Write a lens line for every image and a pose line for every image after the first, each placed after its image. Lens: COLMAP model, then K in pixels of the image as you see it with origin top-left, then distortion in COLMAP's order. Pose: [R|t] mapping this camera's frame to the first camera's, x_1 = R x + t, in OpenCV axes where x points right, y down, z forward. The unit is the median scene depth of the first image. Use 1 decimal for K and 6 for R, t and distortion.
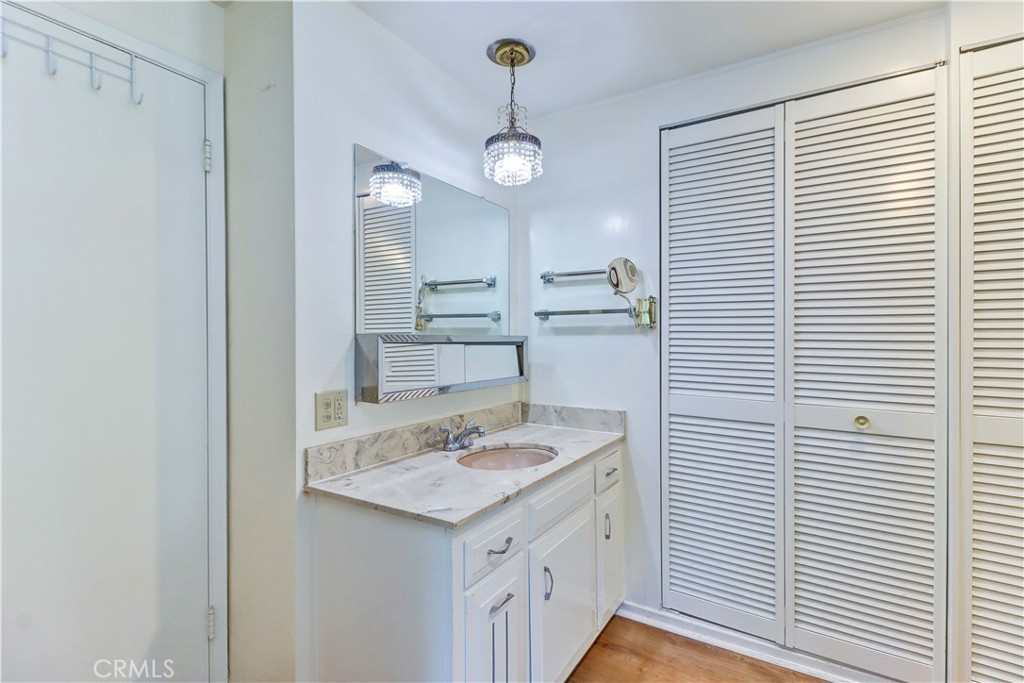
lens RADIAL K [[472.3, 0, 517.0], [0, 472.3, 344.9], [0, 0, 1]] dist [0.020364, -0.012699]
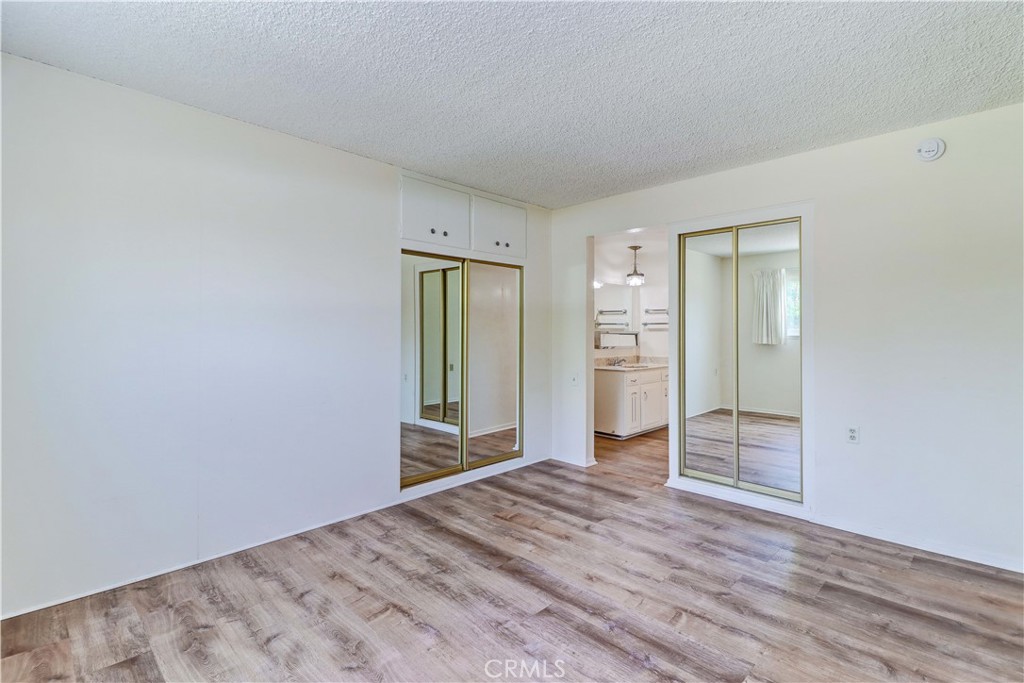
lens RADIAL K [[472.3, 0, 520.9], [0, 472.3, 337.6], [0, 0, 1]] dist [0.020364, -0.012699]
pose [[0.978102, 0.003335, -0.208100, -0.086215], [-0.003083, 0.999994, 0.001536, 0.016159], [0.208104, -0.000861, 0.978106, -2.045443]]
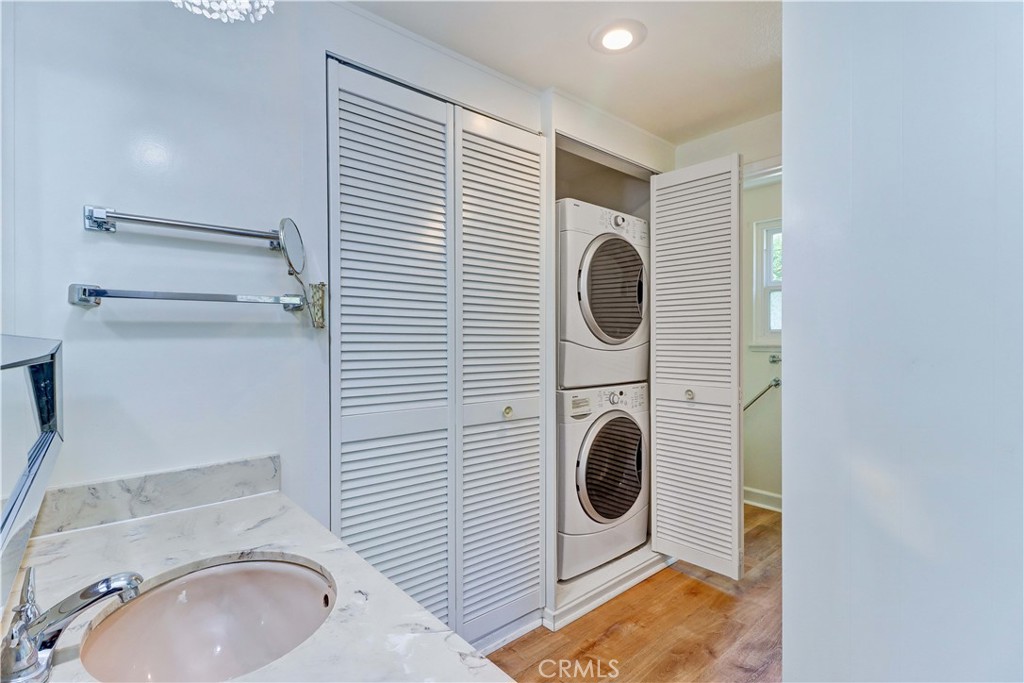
lens RADIAL K [[472.3, 0, 514.8], [0, 472.3, 334.1], [0, 0, 1]] dist [0.020364, -0.012699]
pose [[0.303982, -0.002325, 0.952675, -0.286880], [0.010843, 0.999941, -0.001019, -0.020739], [-0.952616, 0.010639, 0.303989, 0.476527]]
